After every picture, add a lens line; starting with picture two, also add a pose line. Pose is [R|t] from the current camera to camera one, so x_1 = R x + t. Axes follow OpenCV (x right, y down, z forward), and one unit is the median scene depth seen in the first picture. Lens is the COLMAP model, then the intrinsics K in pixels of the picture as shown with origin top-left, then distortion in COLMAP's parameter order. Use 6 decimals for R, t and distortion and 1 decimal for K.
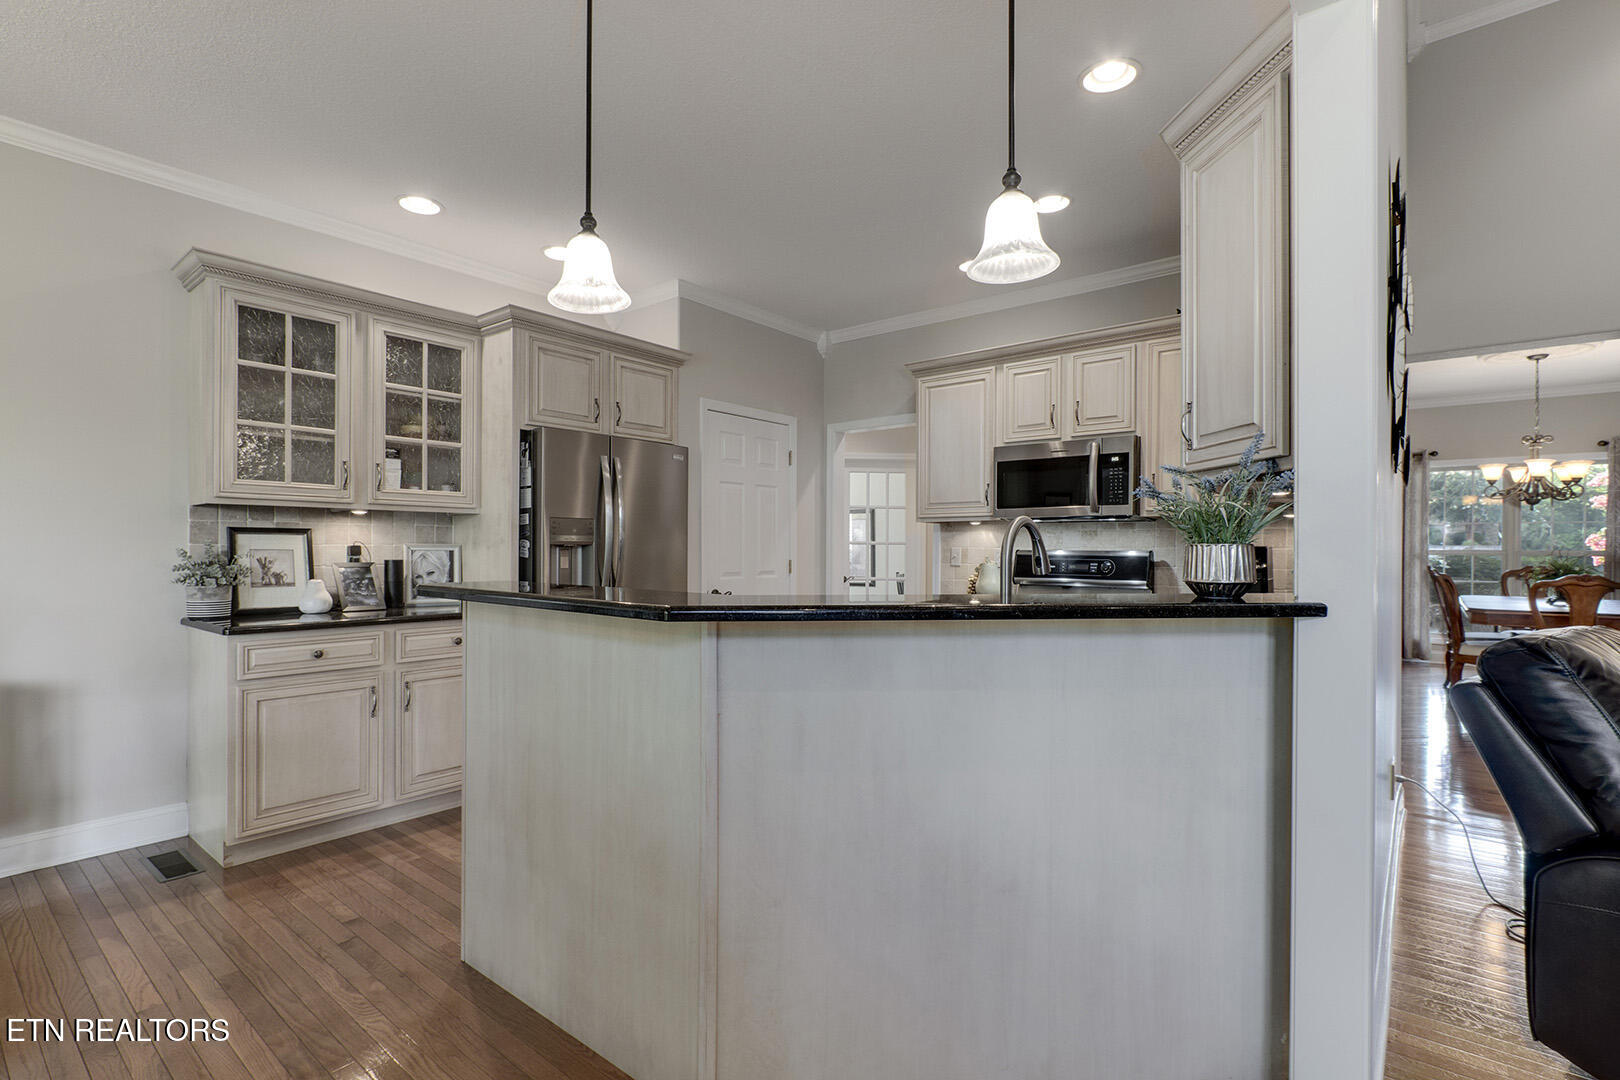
lens RADIAL K [[762.6, 0, 820.0], [0, 762.6, 549.3], [0, 0, 1]] dist [-0.014438, 0.000370]
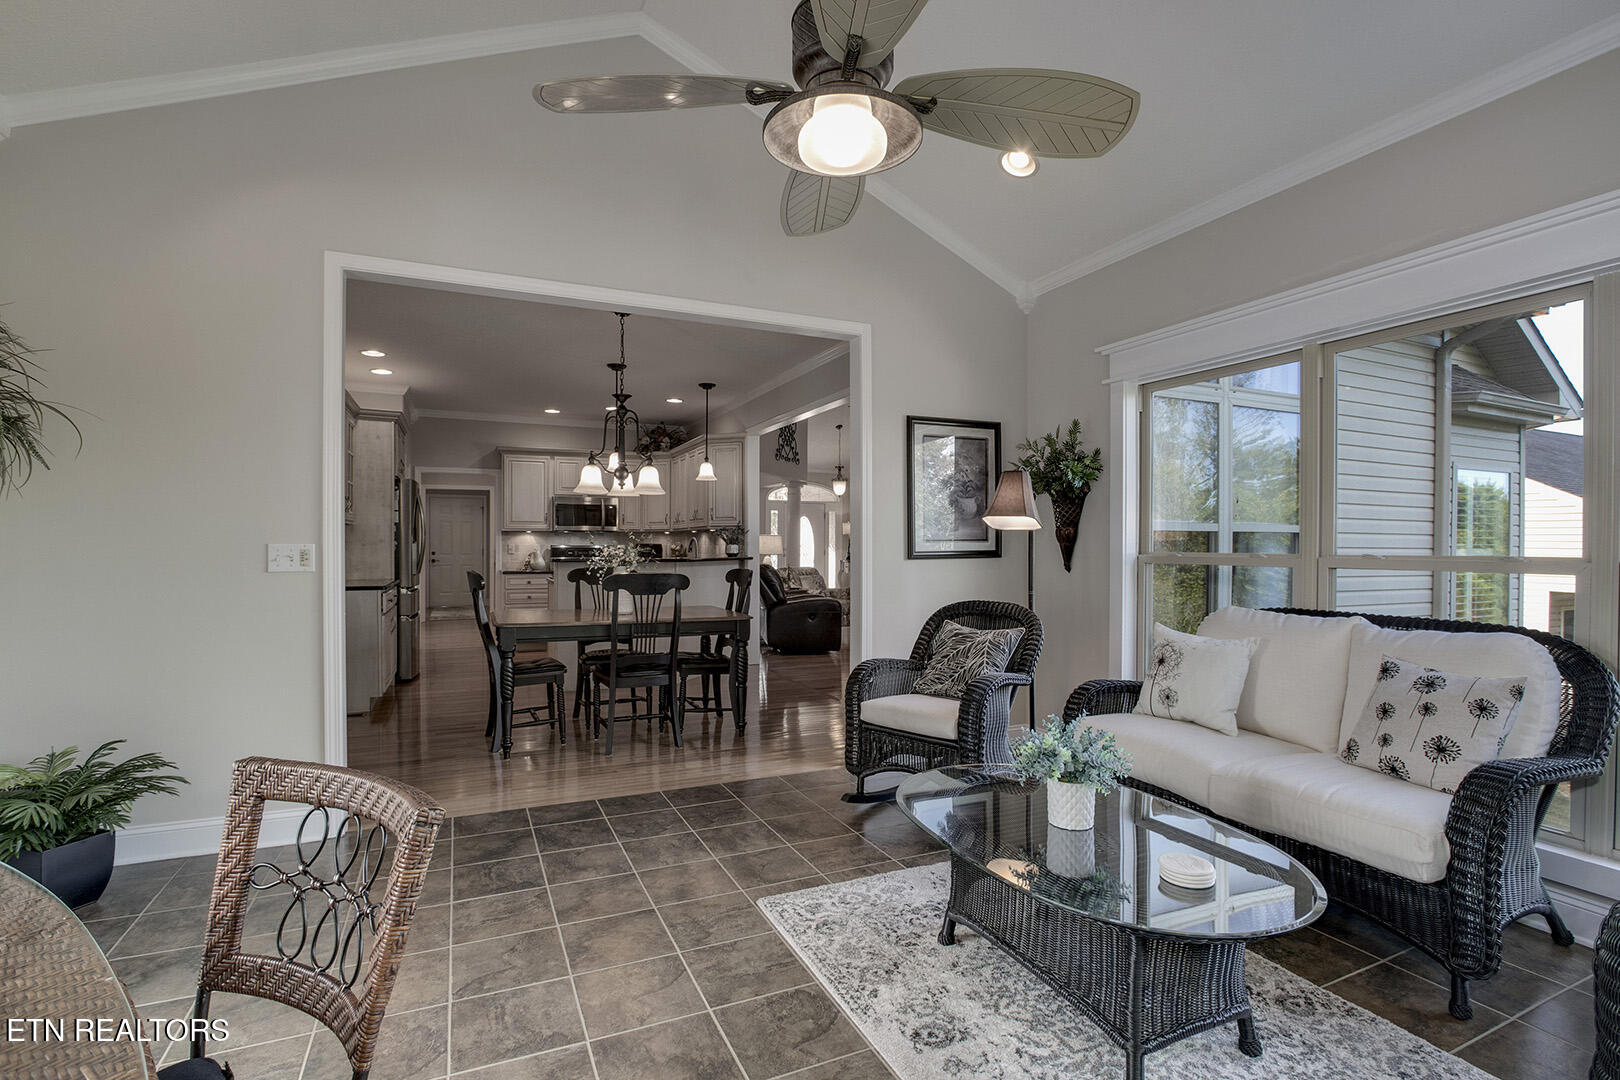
lens RADIAL K [[762.6, 0, 801.1], [0, 762.6, 544.3], [0, 0, 1]] dist [-0.014438, 0.000370]
pose [[0.460537, -0.003430, 0.887634, -1.519806], [0.001143, 0.999994, 0.003271, -0.009060], [-0.887640, -0.000492, 0.460538, -0.662876]]
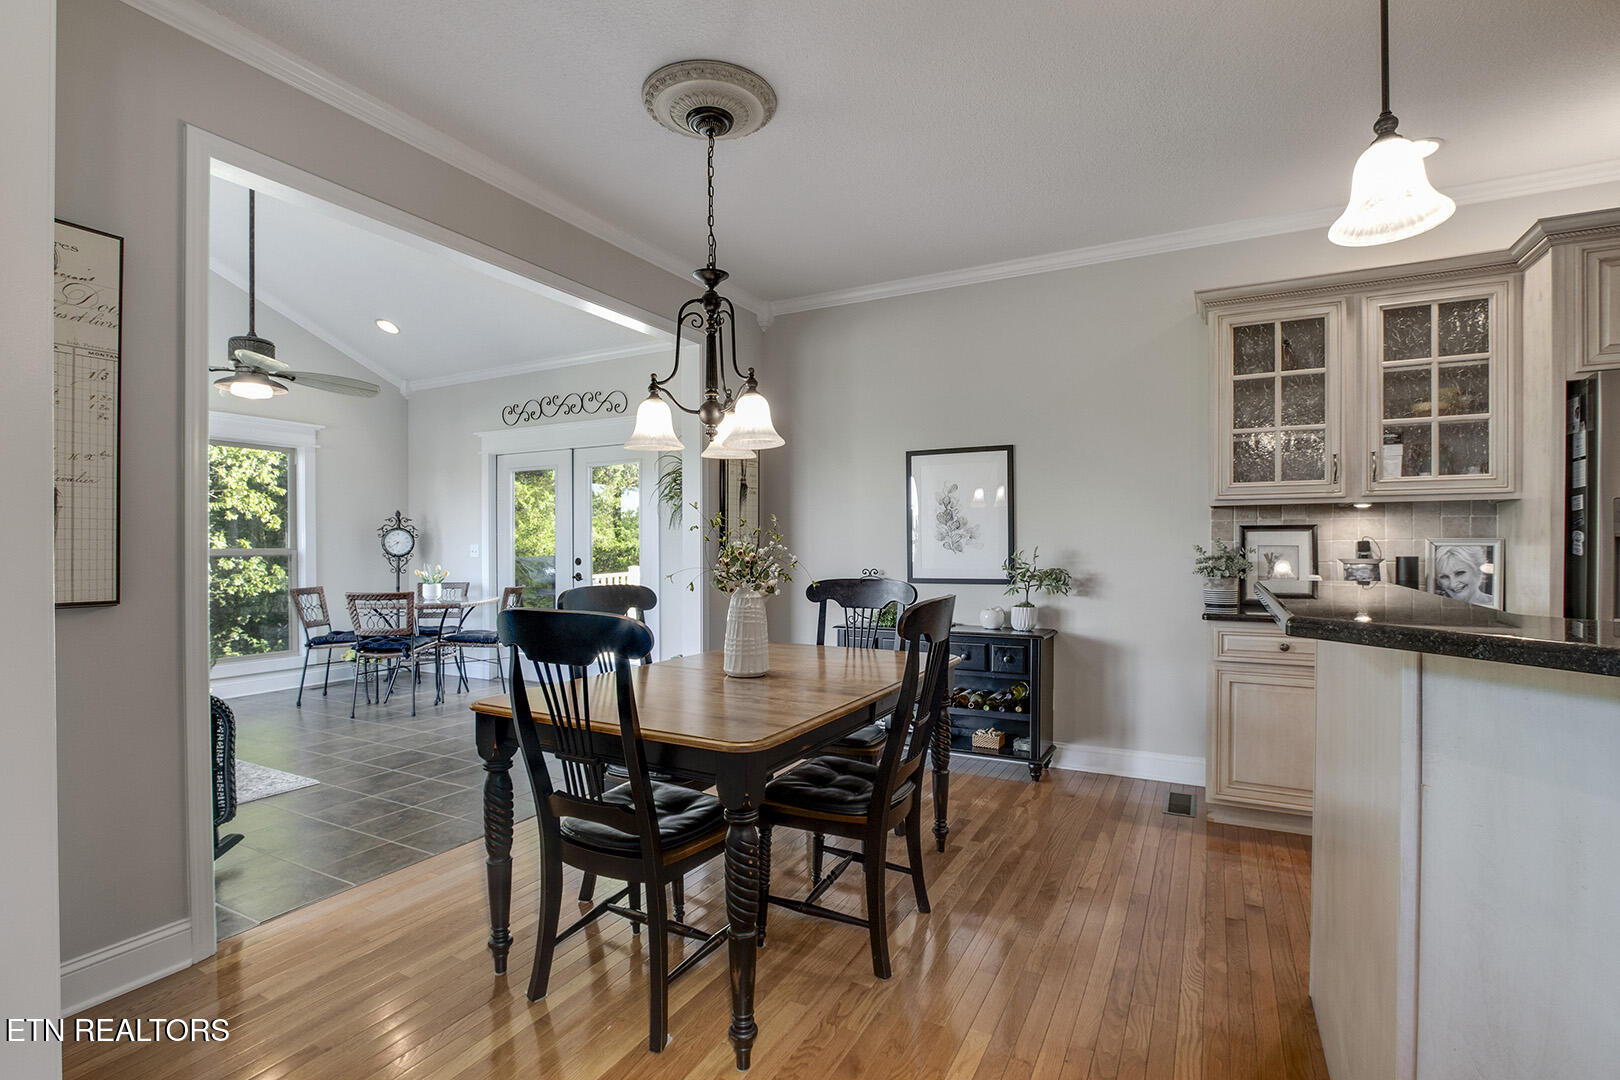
lens RADIAL K [[762.6, 0, 819.0], [0, 762.6, 553.5], [0, 0, 1]] dist [-0.014438, 0.000370]
pose [[0.193102, 0.006490, -0.981157, 0.179690], [0.003787, 0.999966, 0.007360, 0.001058], [0.981171, -0.005136, 0.193071, 0.146541]]
